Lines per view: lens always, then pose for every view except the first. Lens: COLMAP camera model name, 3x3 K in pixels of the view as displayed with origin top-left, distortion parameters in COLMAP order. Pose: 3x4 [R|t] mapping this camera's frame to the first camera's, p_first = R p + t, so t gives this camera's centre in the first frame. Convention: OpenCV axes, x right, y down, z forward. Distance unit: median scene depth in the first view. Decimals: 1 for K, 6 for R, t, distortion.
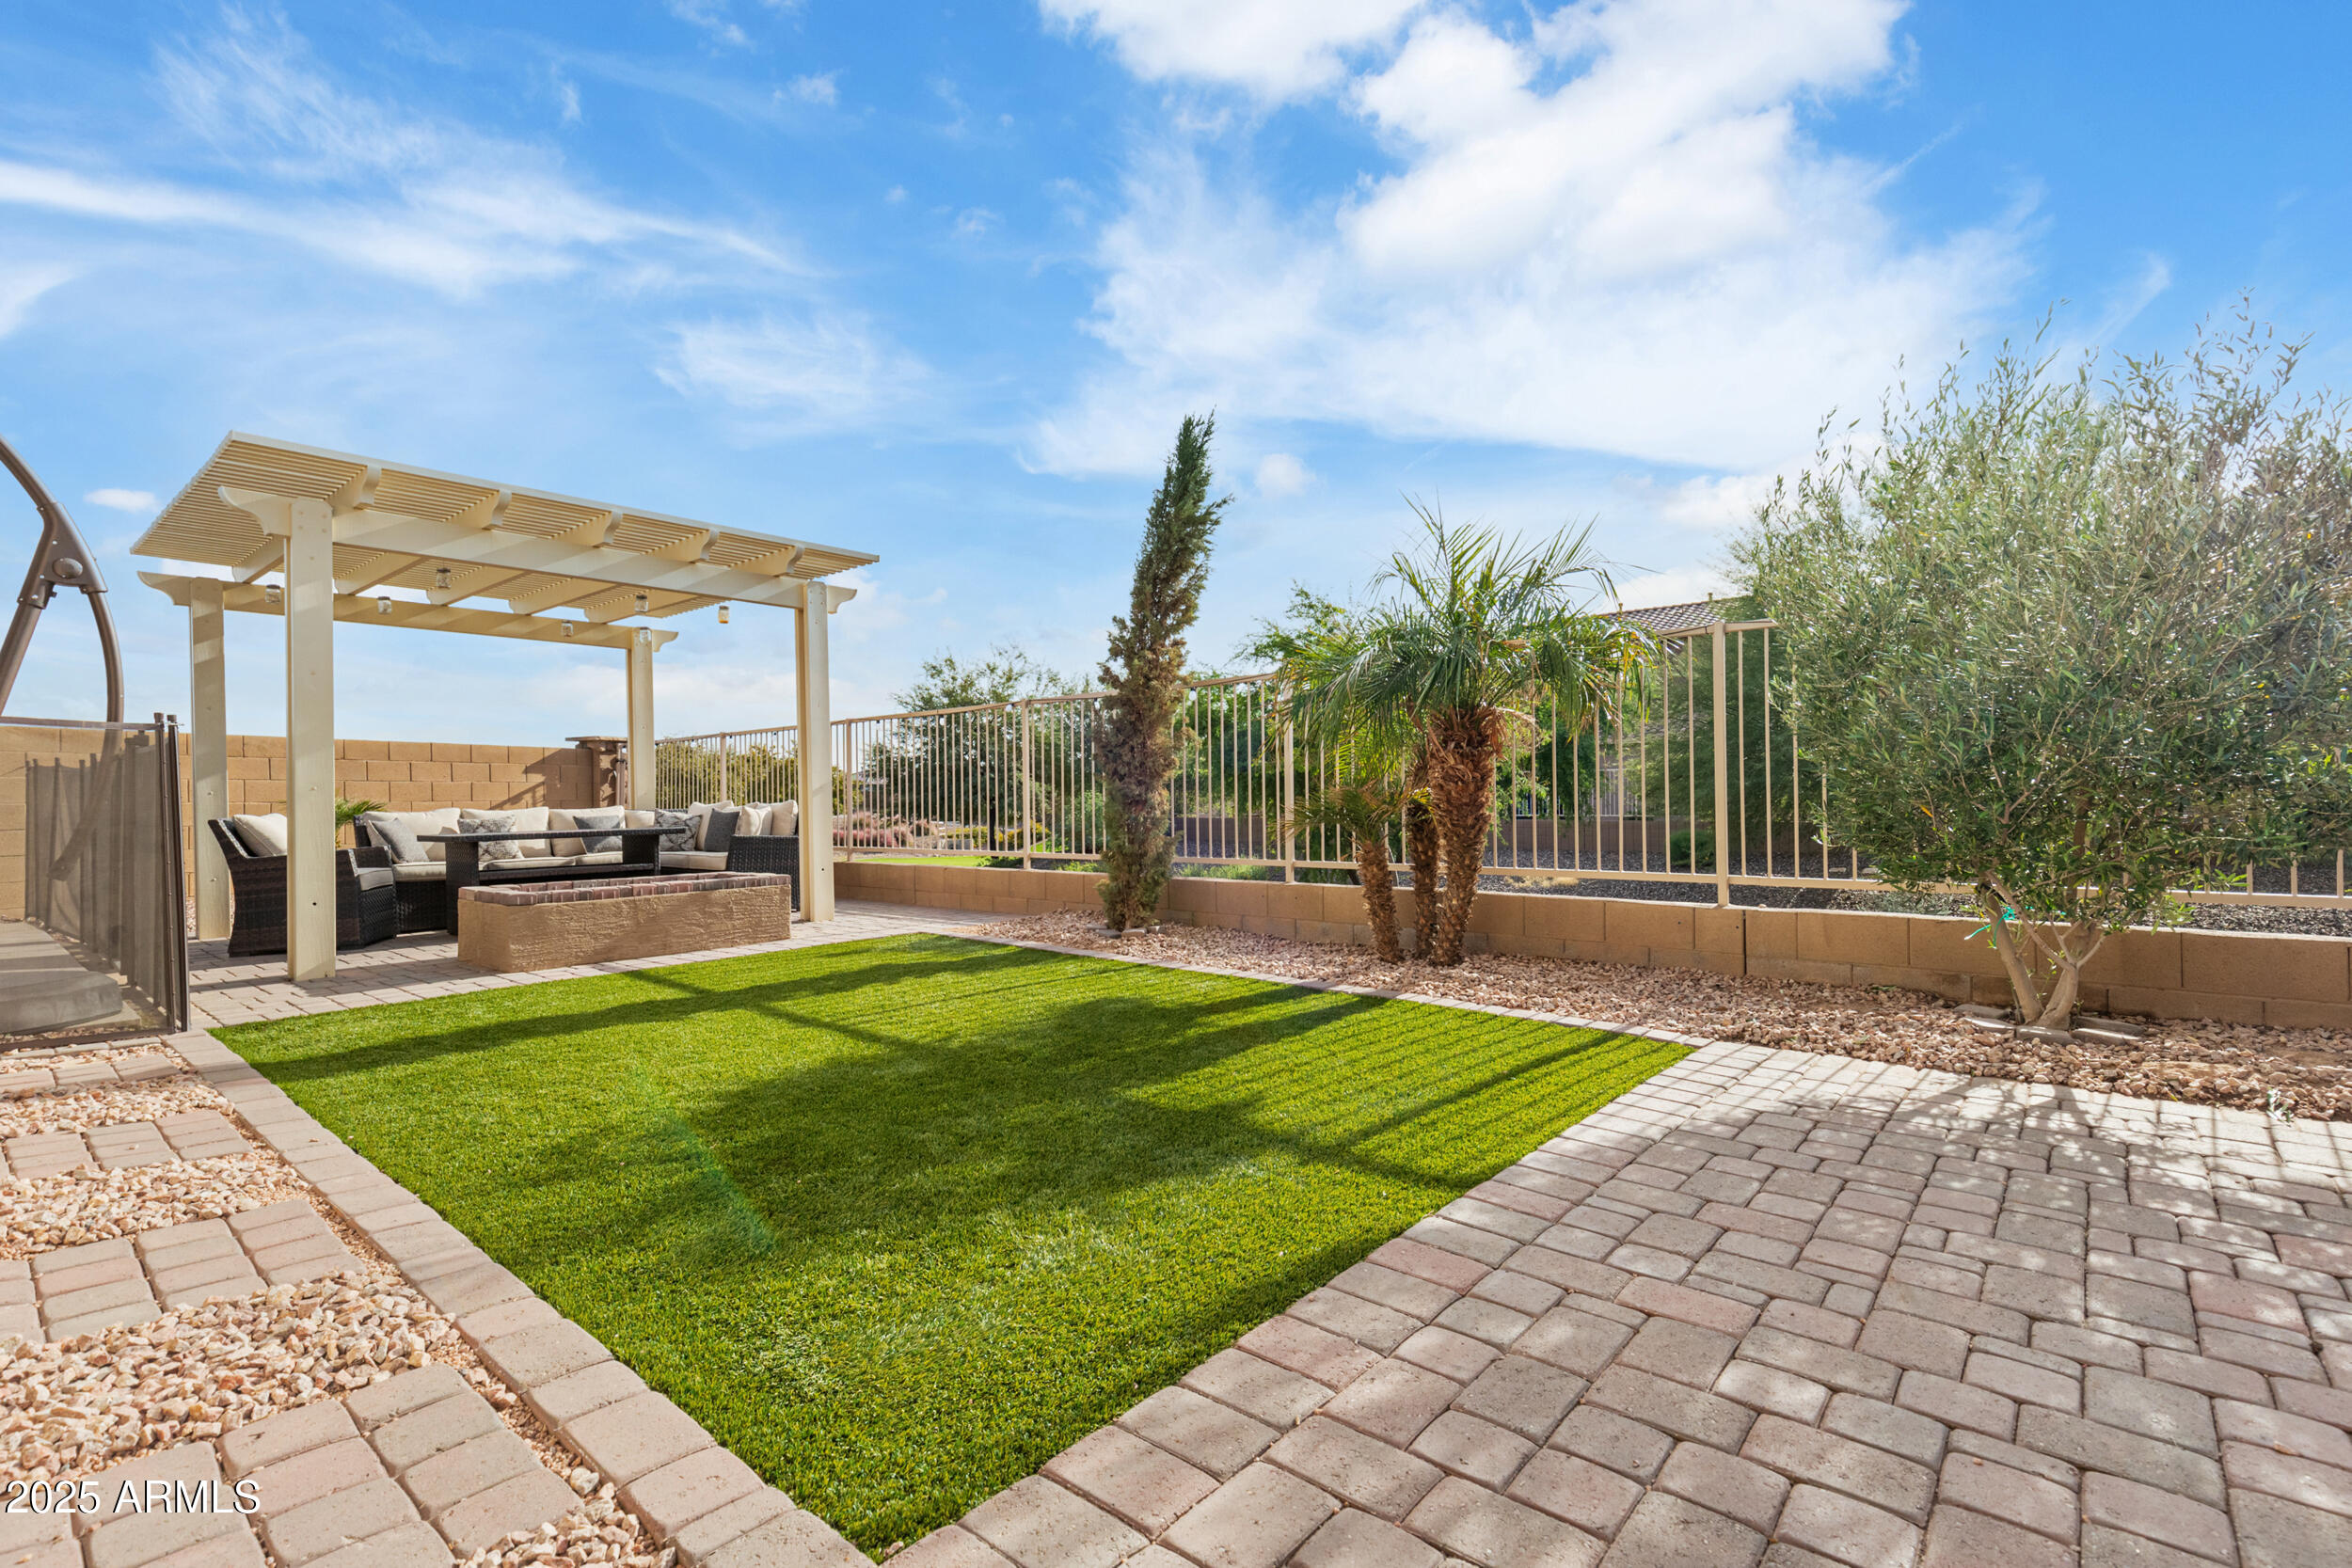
lens RADIAL K [[1066.3, 0, 1159.7], [0, 1066.3, 789.7], [0, 0, 1]] dist [0.001438, -0.000402]
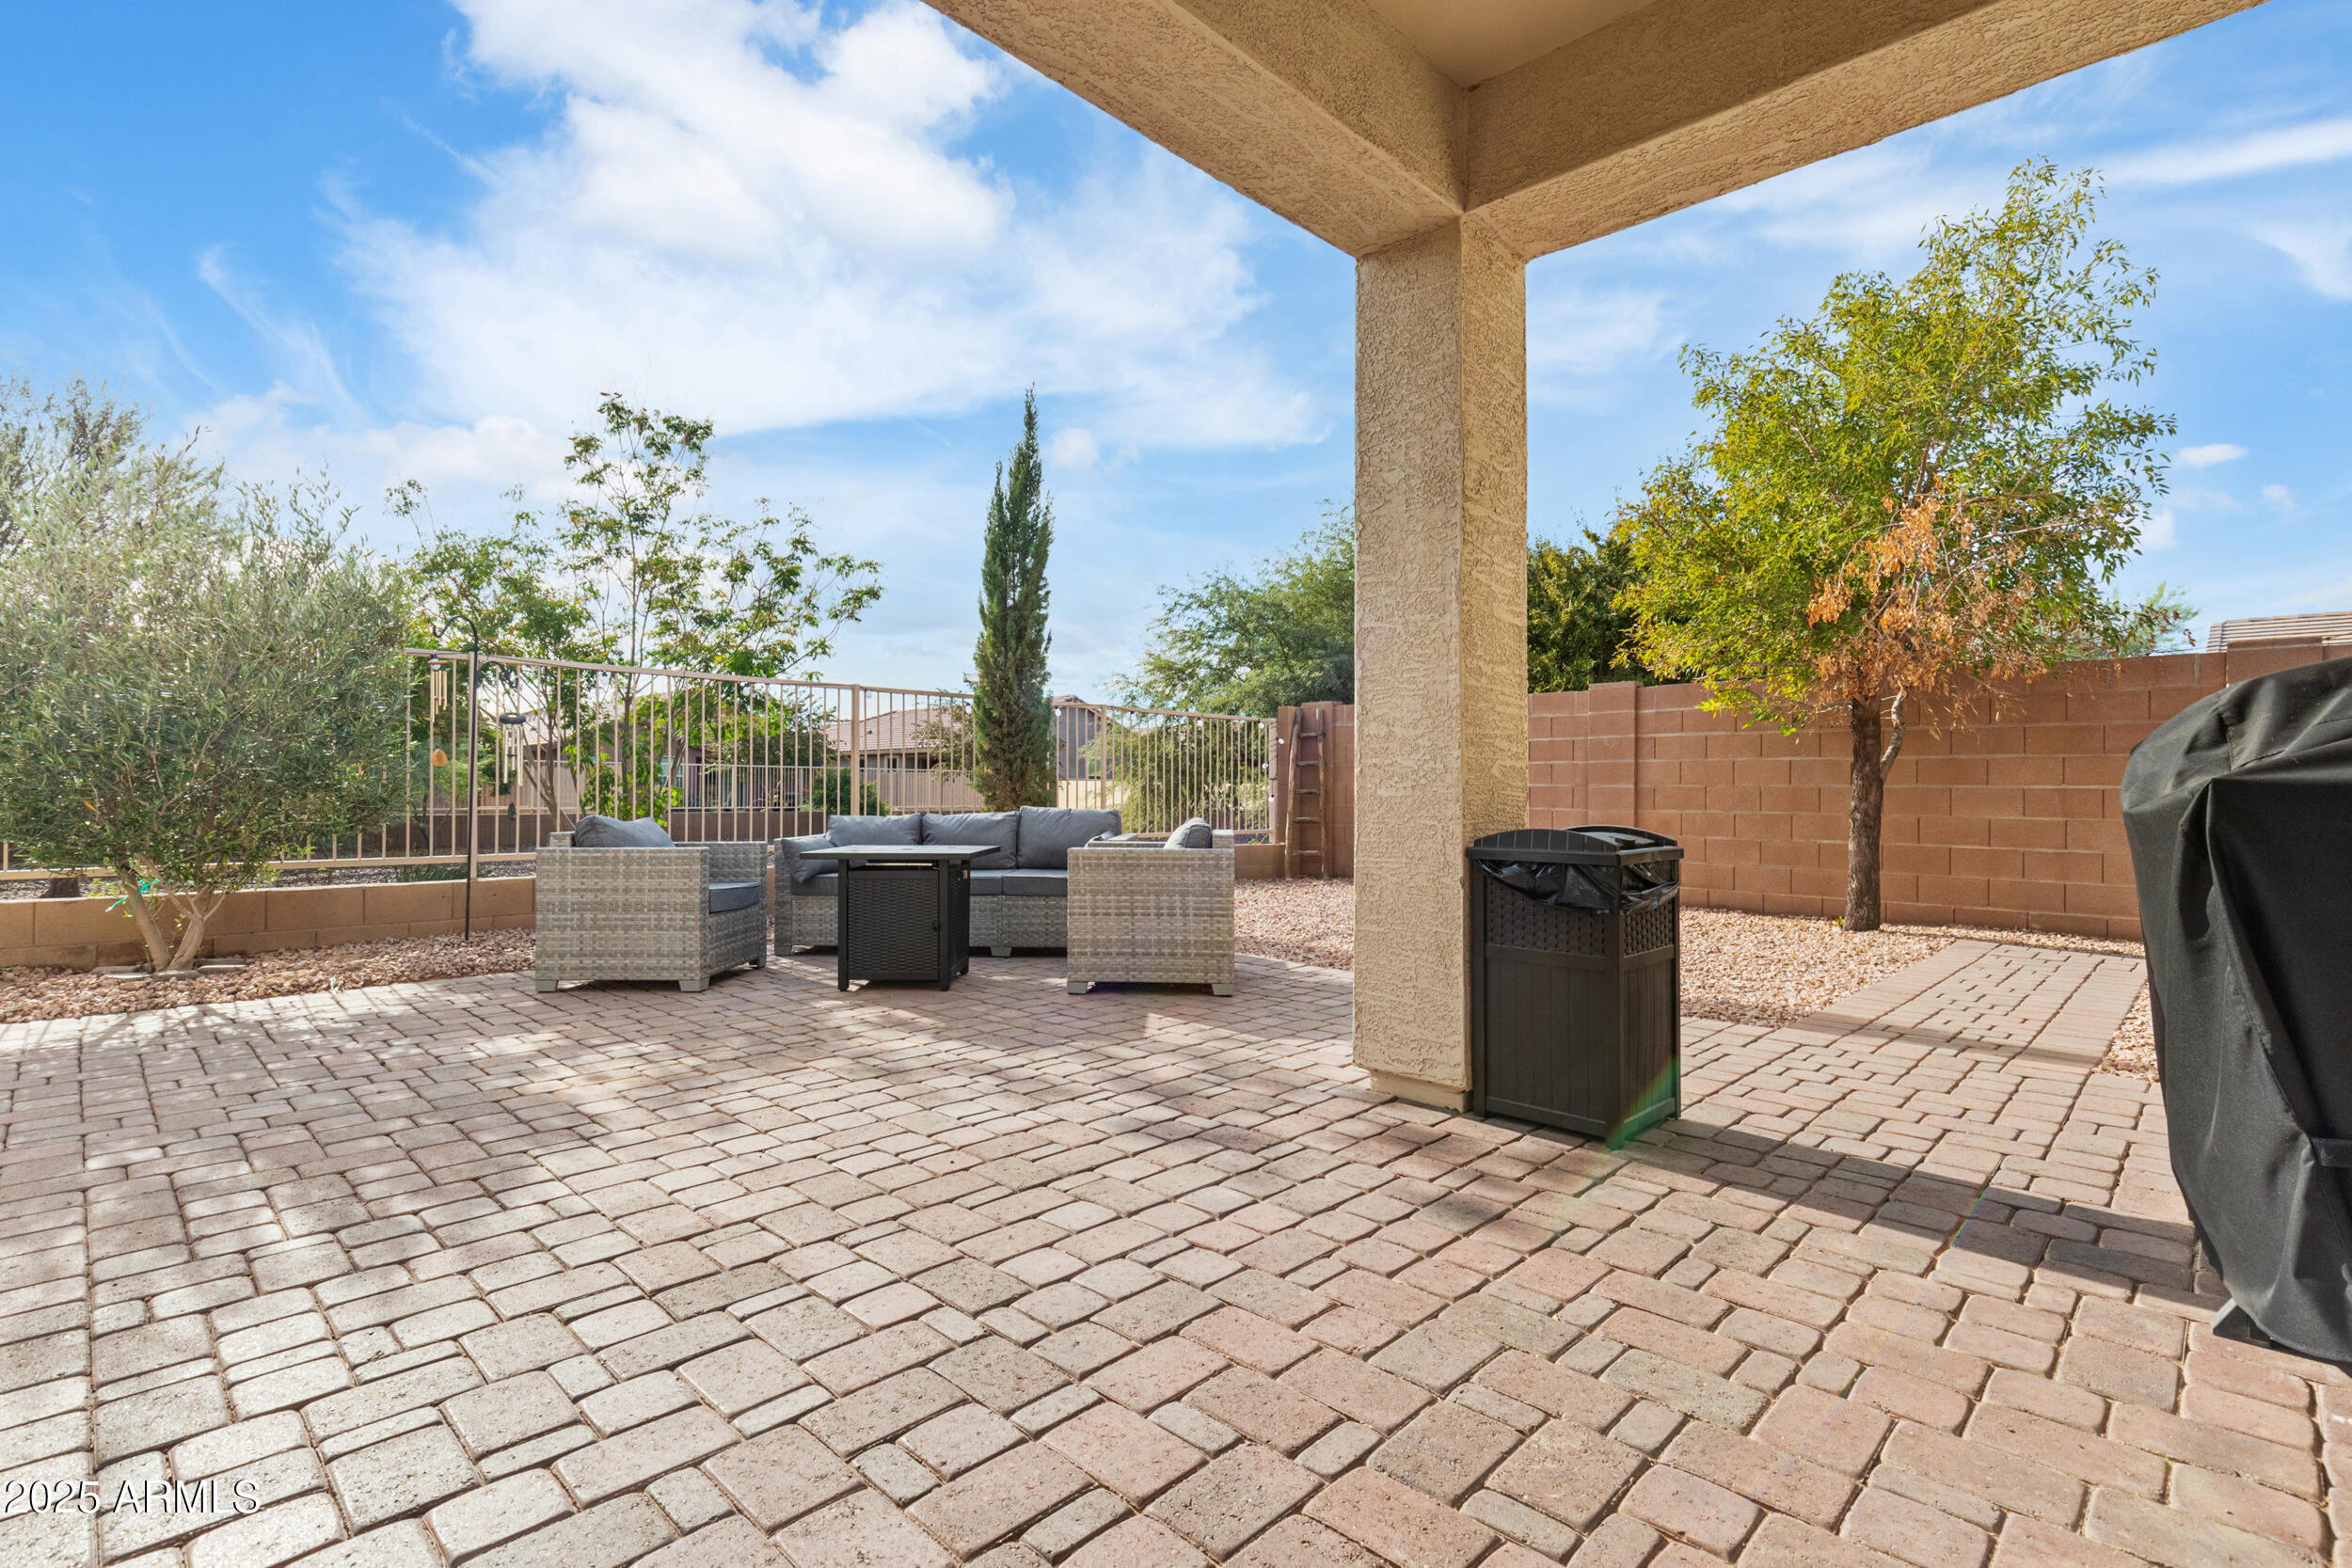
lens RADIAL K [[1066.3, 0, 1167.0], [0, 1066.3, 782.7], [0, 0, 1]] dist [0.001438, -0.000402]
pose [[0.056756, 0.016861, 0.998246, -0.463374], [-0.018574, 0.999702, -0.015830, -0.011255], [-0.998215, -0.017643, 0.057053, -0.321666]]
